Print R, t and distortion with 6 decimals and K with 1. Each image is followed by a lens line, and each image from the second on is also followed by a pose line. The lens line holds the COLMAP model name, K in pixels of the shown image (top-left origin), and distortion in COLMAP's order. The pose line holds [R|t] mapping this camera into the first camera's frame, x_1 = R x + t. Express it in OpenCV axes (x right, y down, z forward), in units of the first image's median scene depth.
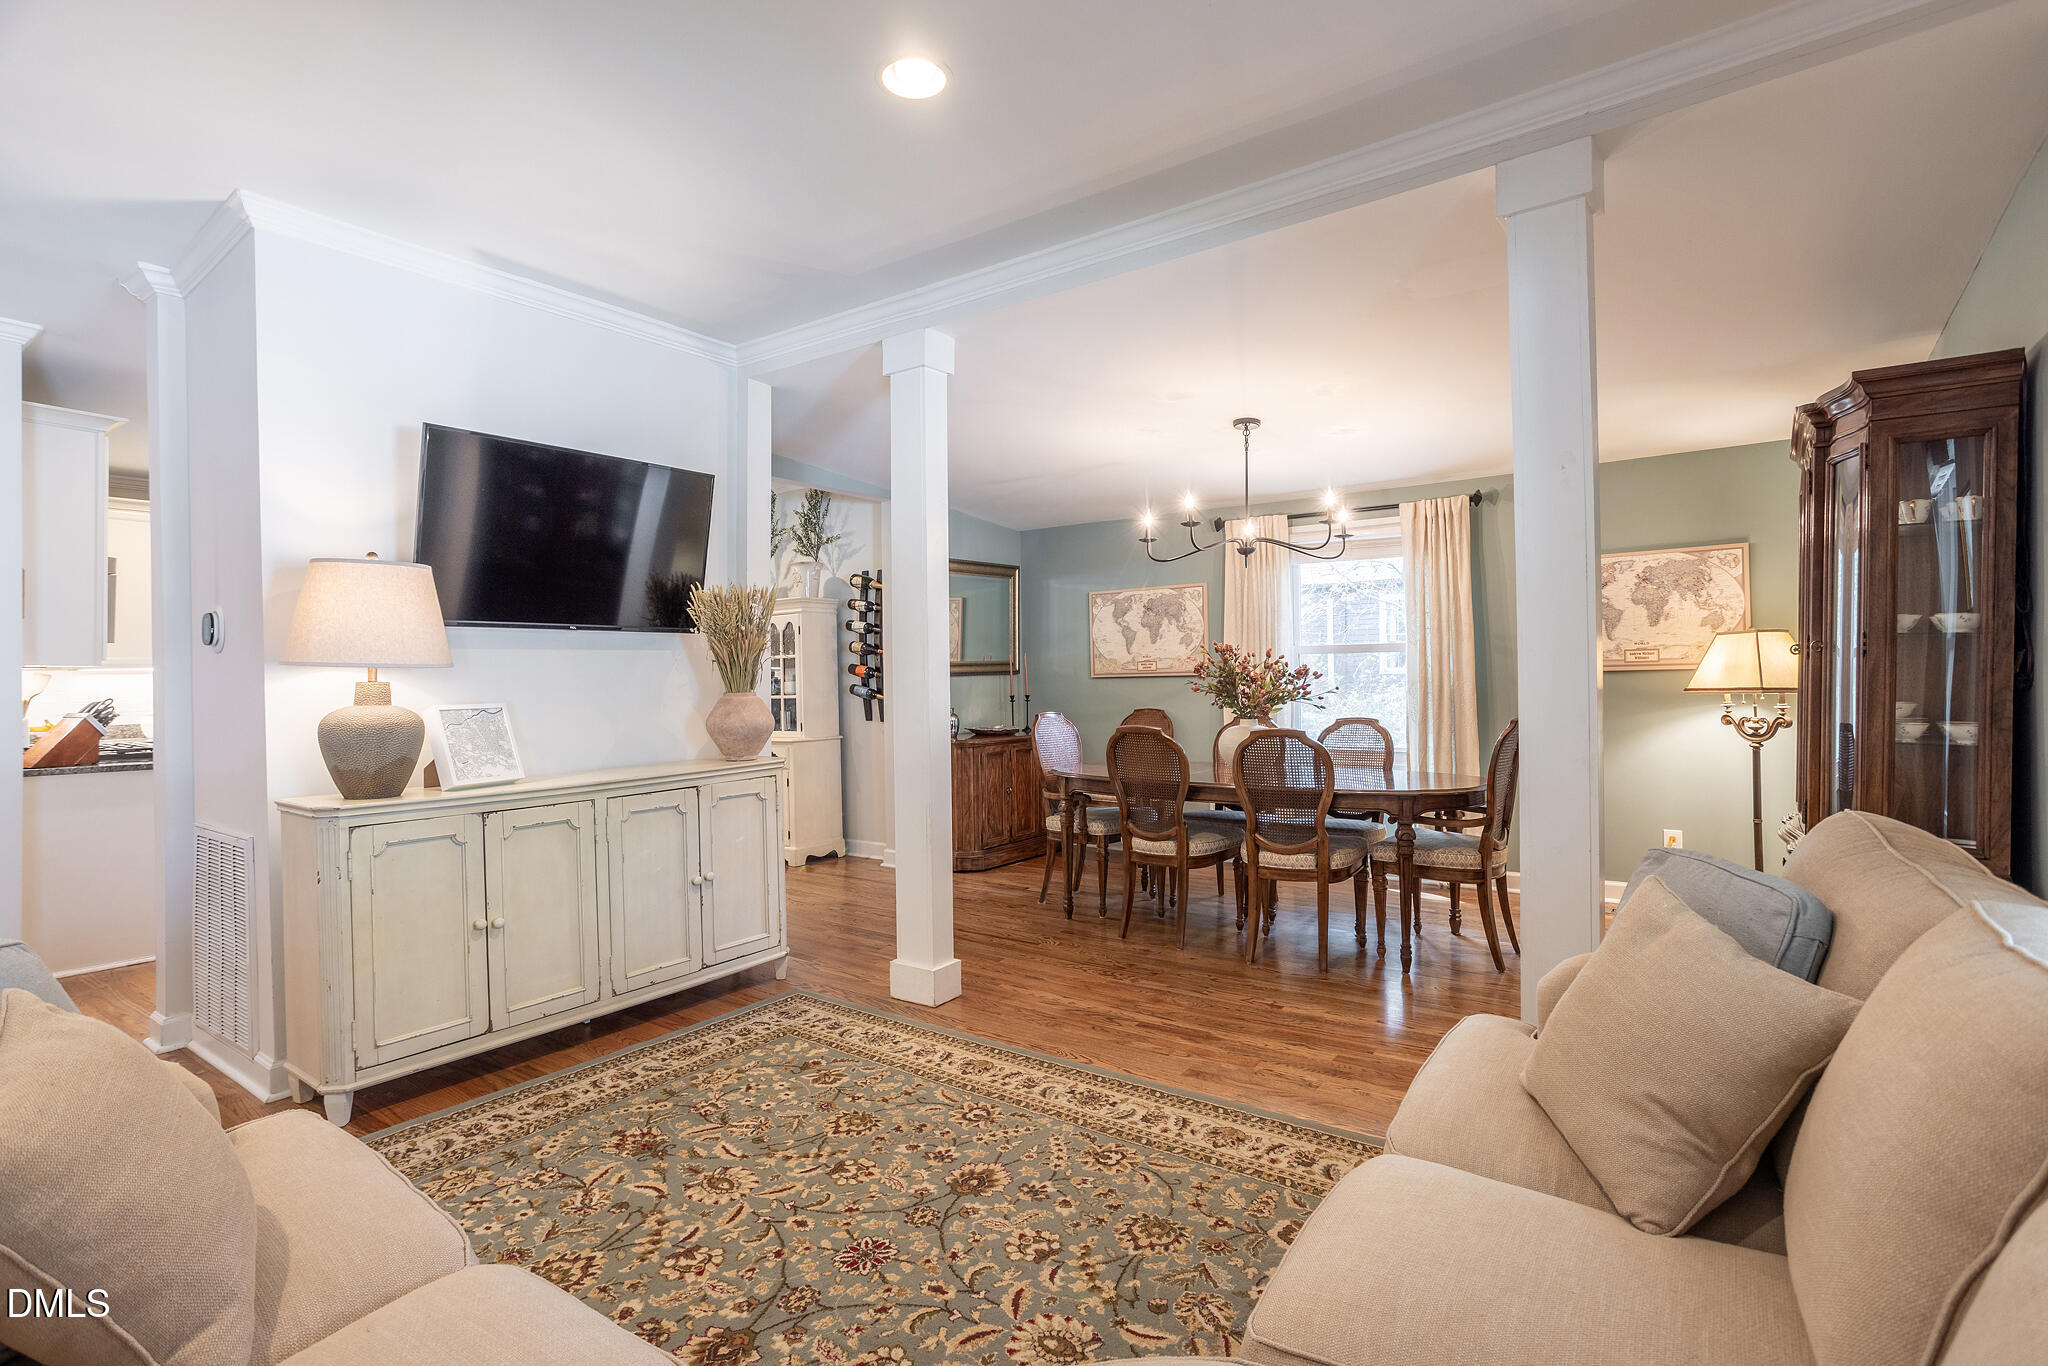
lens RADIAL K [[969.9, 0, 1012.1], [0, 969.9, 688.0], [0, 0, 1]] dist [-0.026087, 0.004513]
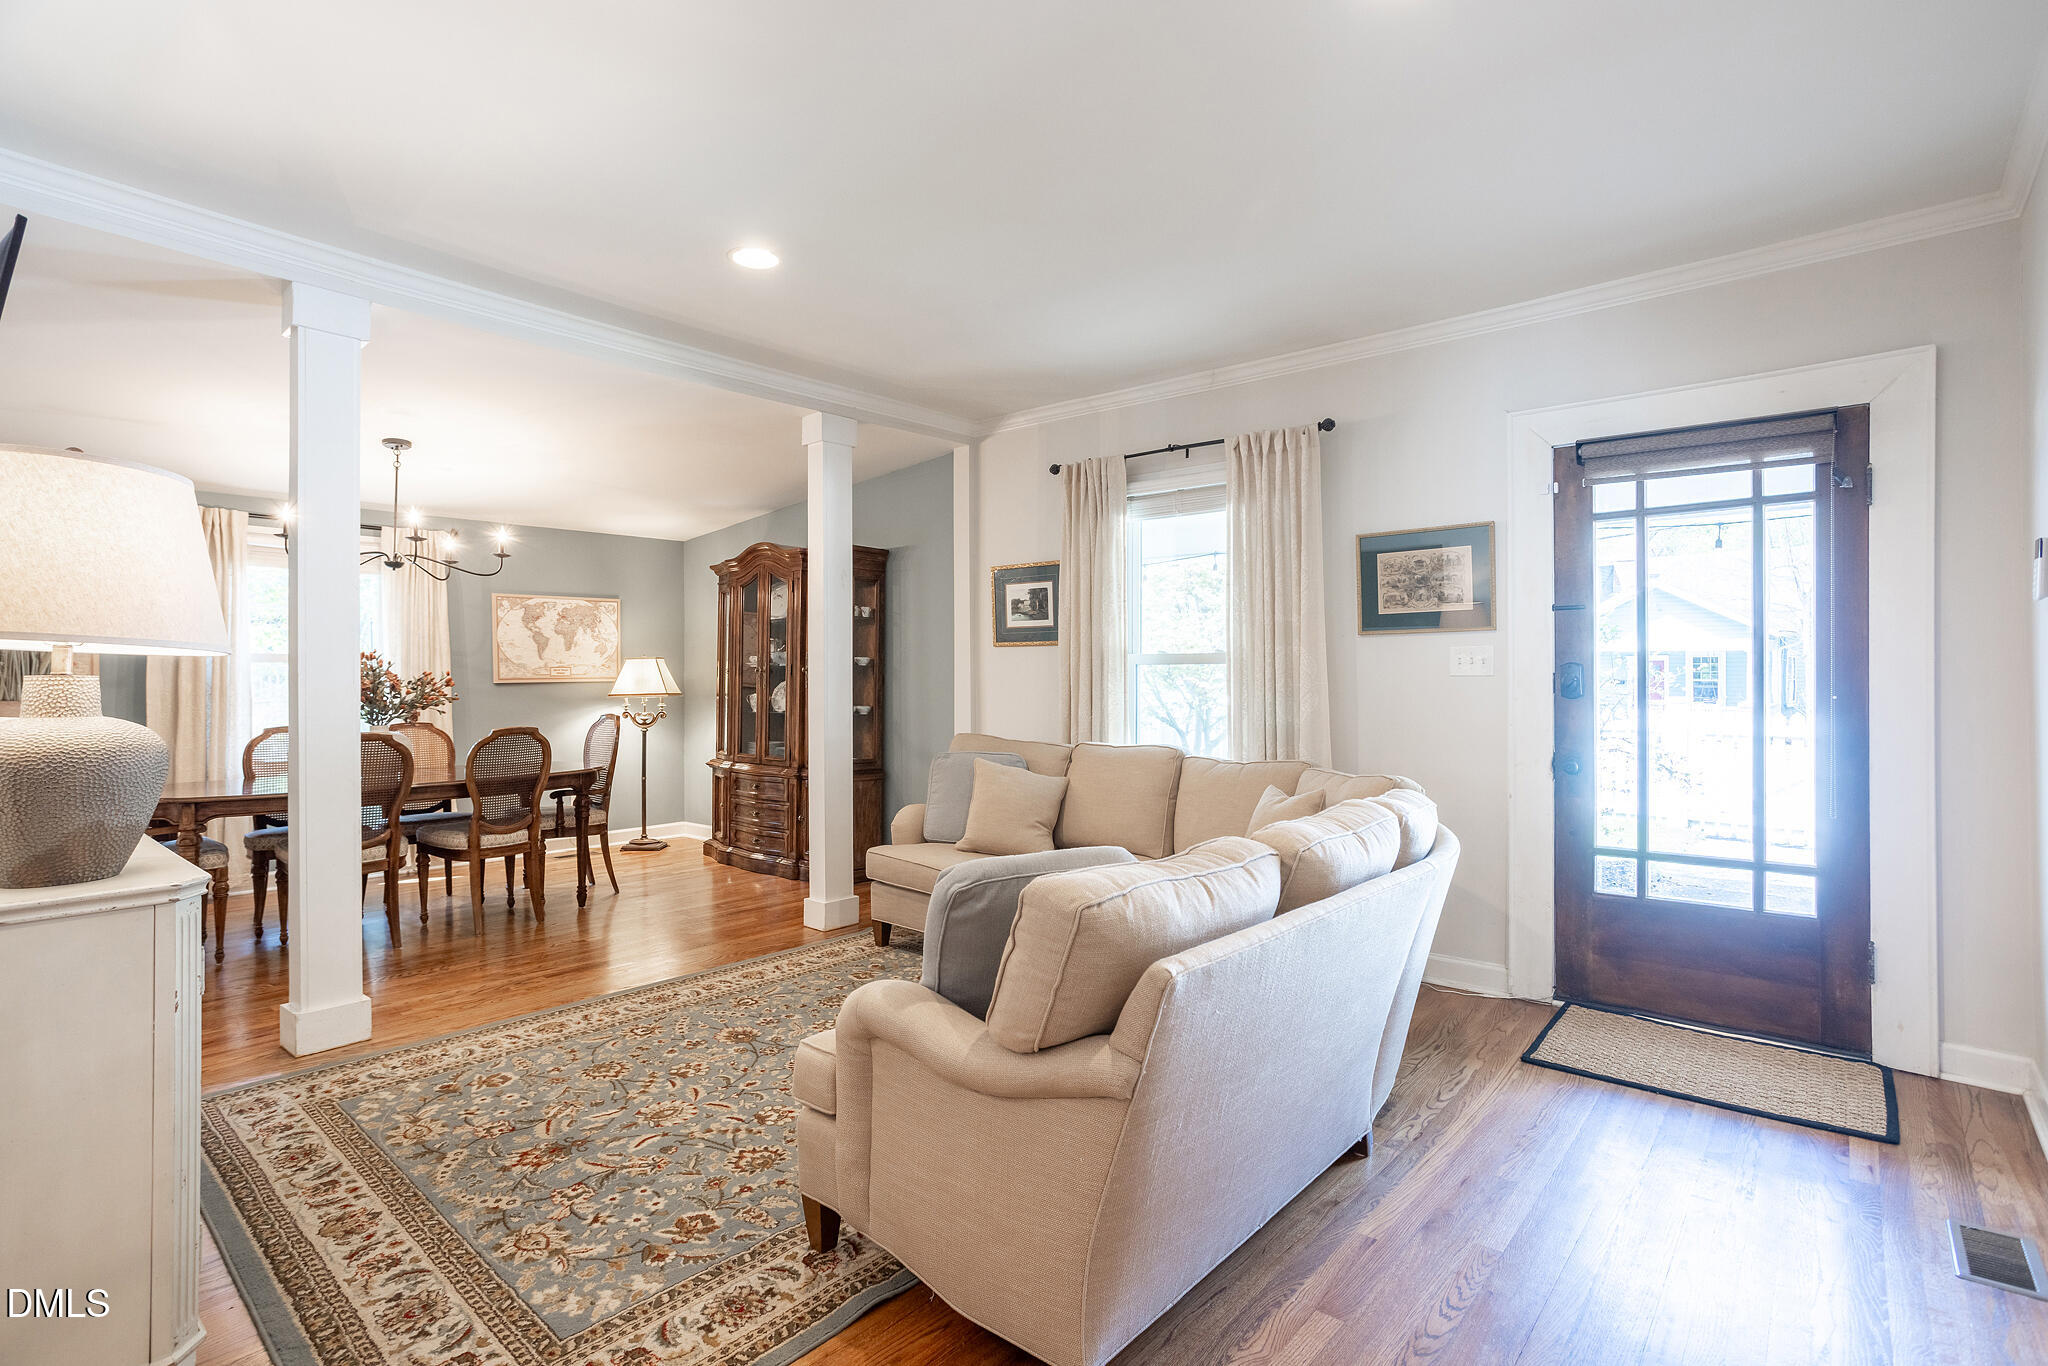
lens RADIAL K [[969.9, 0, 1019.6], [0, 969.9, 681.8], [0, 0, 1]] dist [-0.026087, 0.004513]
pose [[0.078050, 0.013560, 0.996857, -1.163774], [0.015014, 0.999778, -0.014776, 0.020045], [-0.996836, 0.016121, 0.077829, 0.393929]]
